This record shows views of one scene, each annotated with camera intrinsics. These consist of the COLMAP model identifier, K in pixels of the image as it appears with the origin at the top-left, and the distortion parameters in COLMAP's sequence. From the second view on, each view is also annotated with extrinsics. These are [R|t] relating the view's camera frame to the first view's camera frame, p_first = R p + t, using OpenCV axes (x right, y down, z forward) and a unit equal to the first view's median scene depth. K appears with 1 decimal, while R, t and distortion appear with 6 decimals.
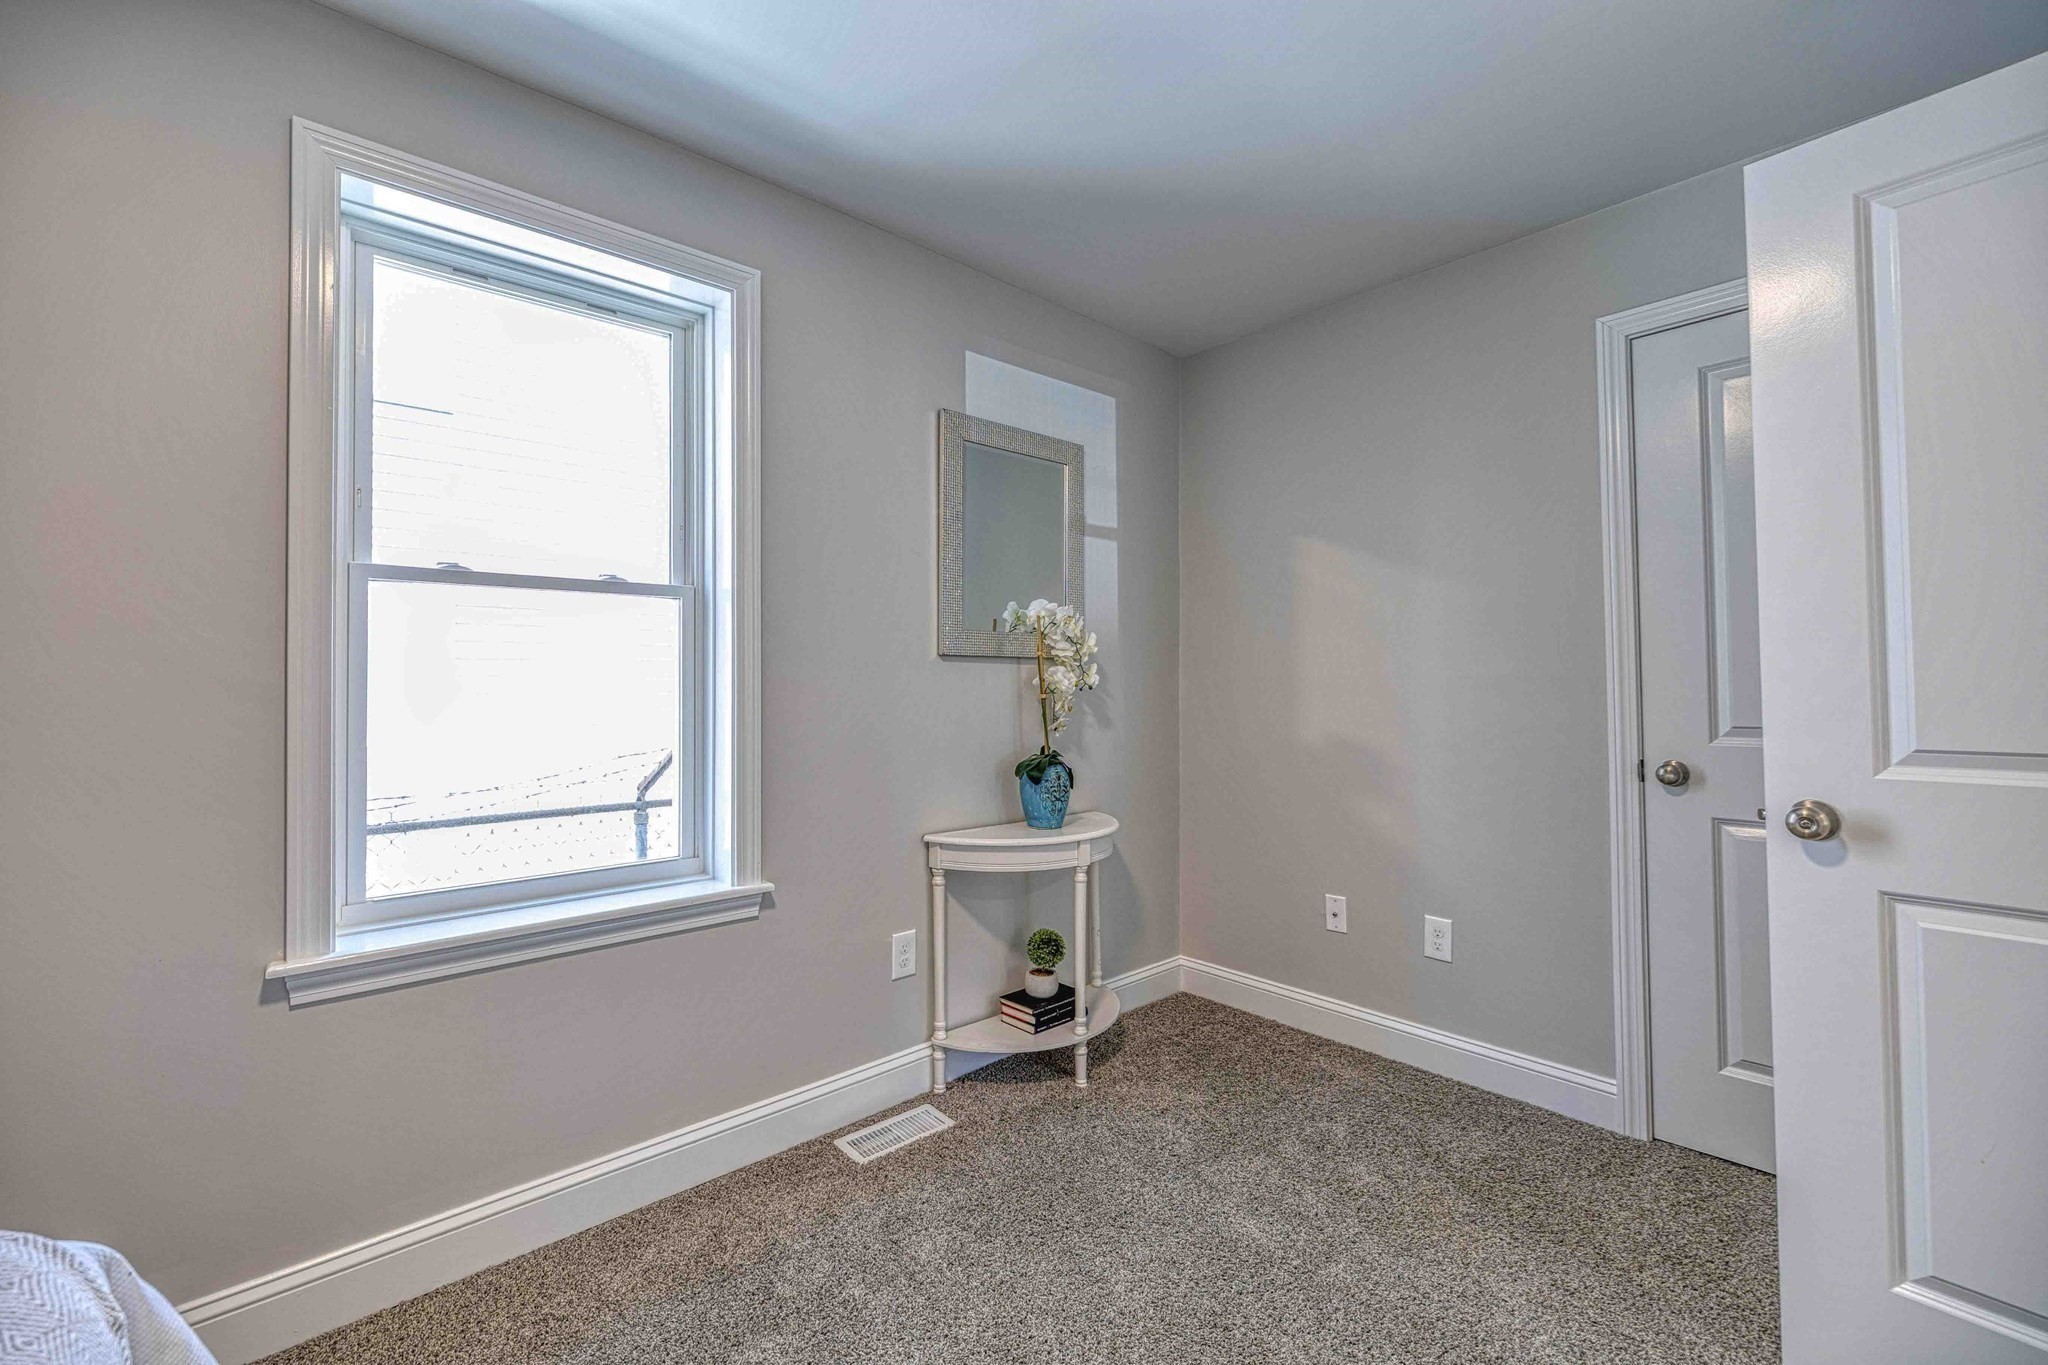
lens RADIAL K [[849.7, 0, 1024.6], [0, 849.7, 668.3], [0, 0, 1]] dist [-0.003025, -0.000240]
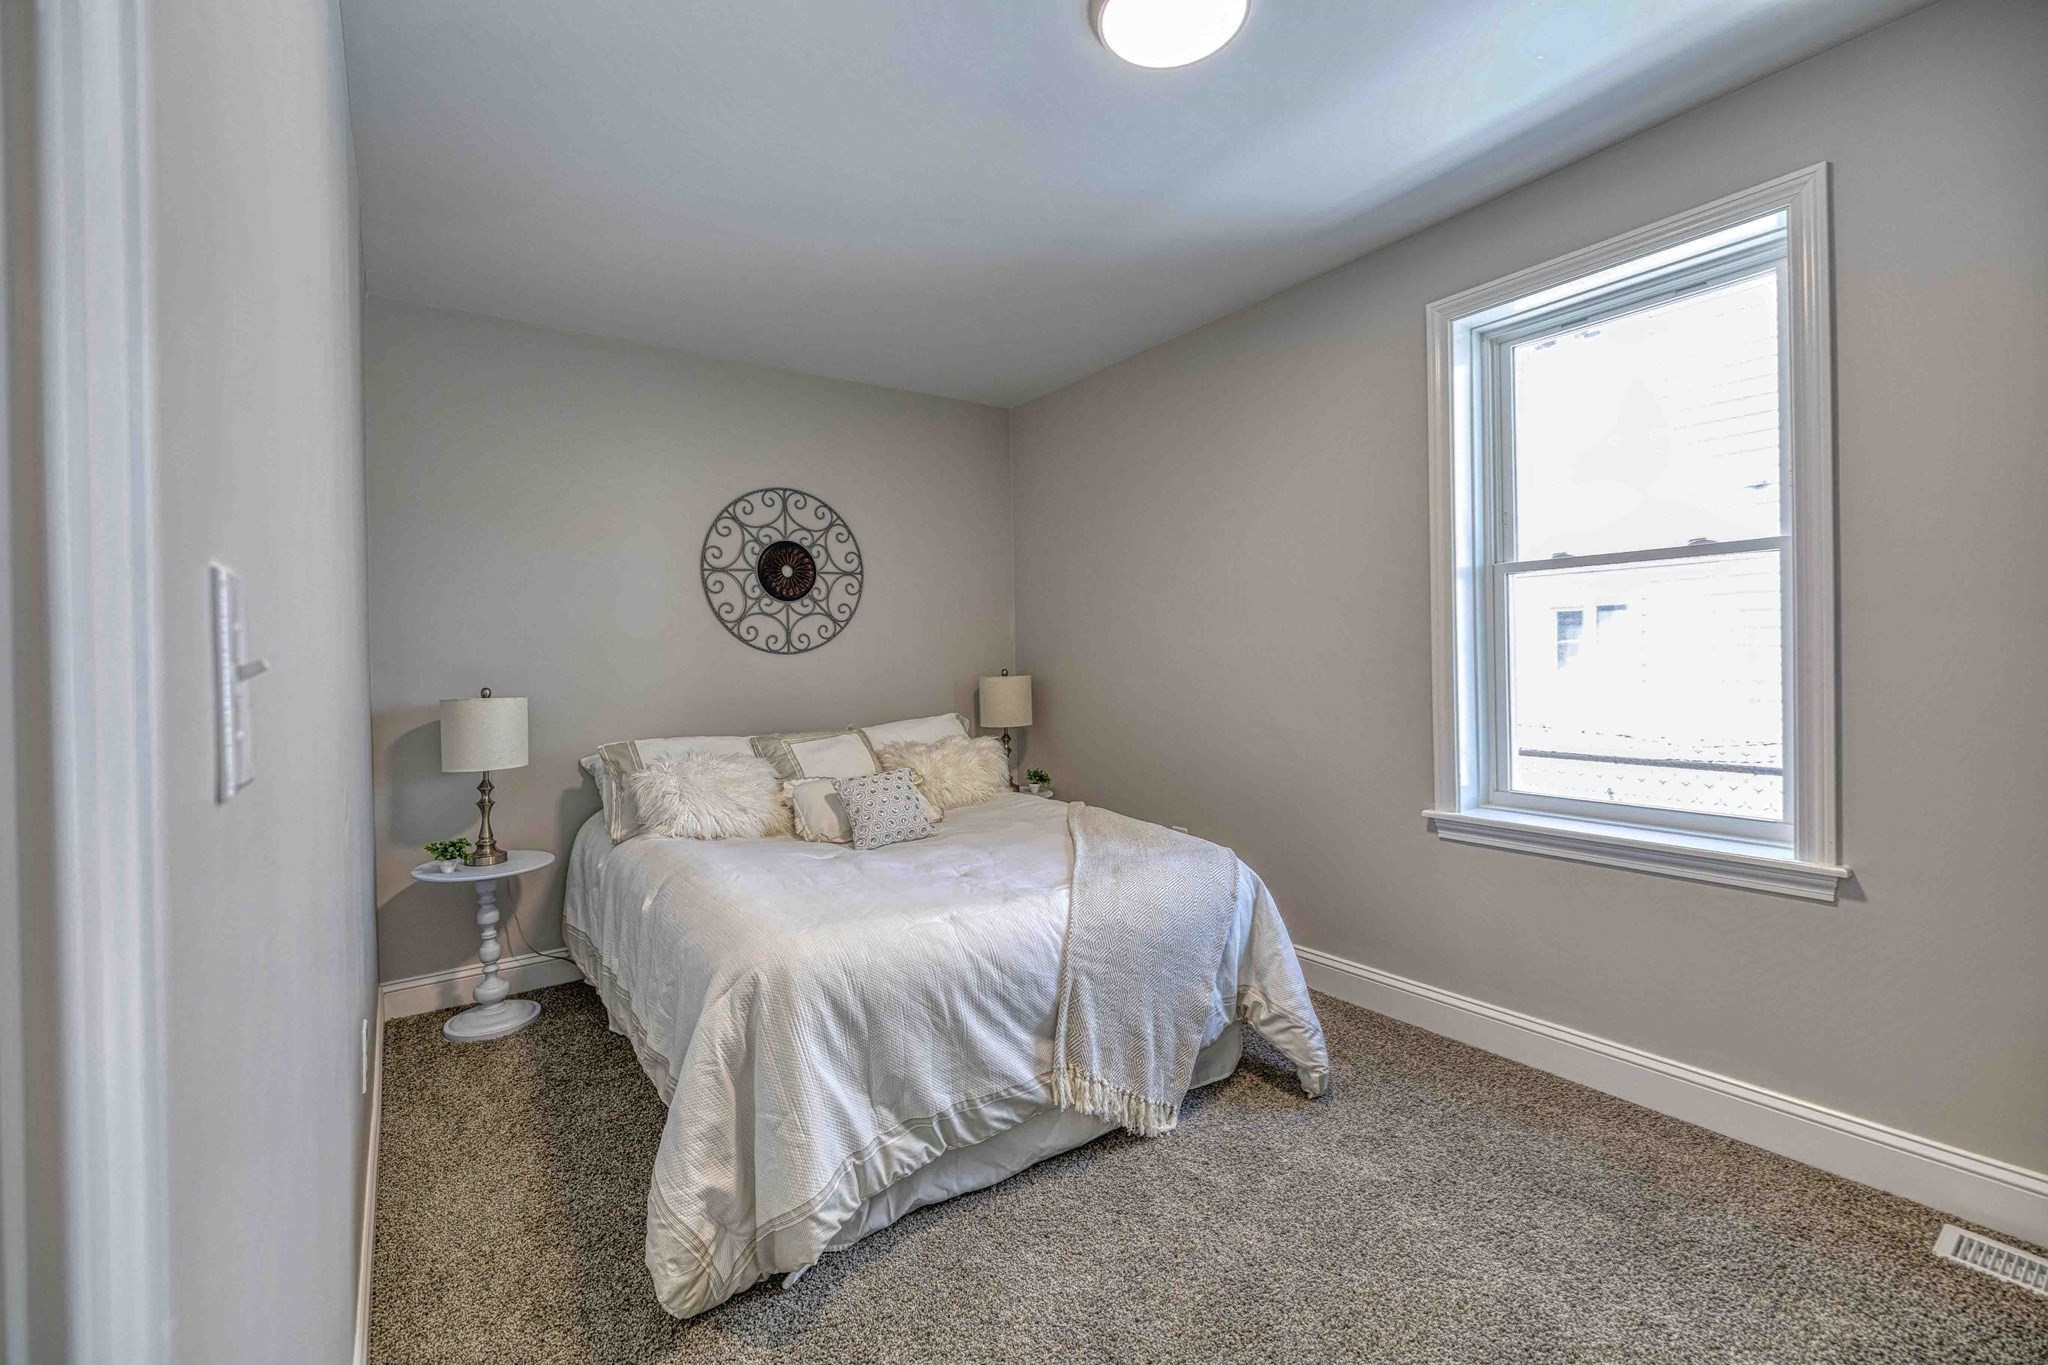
lens RADIAL K [[849.7, 0, 1024.6], [0, 849.7, 668.3], [0, 0, 1]] dist [-0.003025, -0.000240]
pose [[-0.116420, 0.020816, -0.992982, 0.666787], [0.044185, 0.998899, 0.015760, -0.002385], [0.992217, -0.042040, -0.117211, 0.285469]]
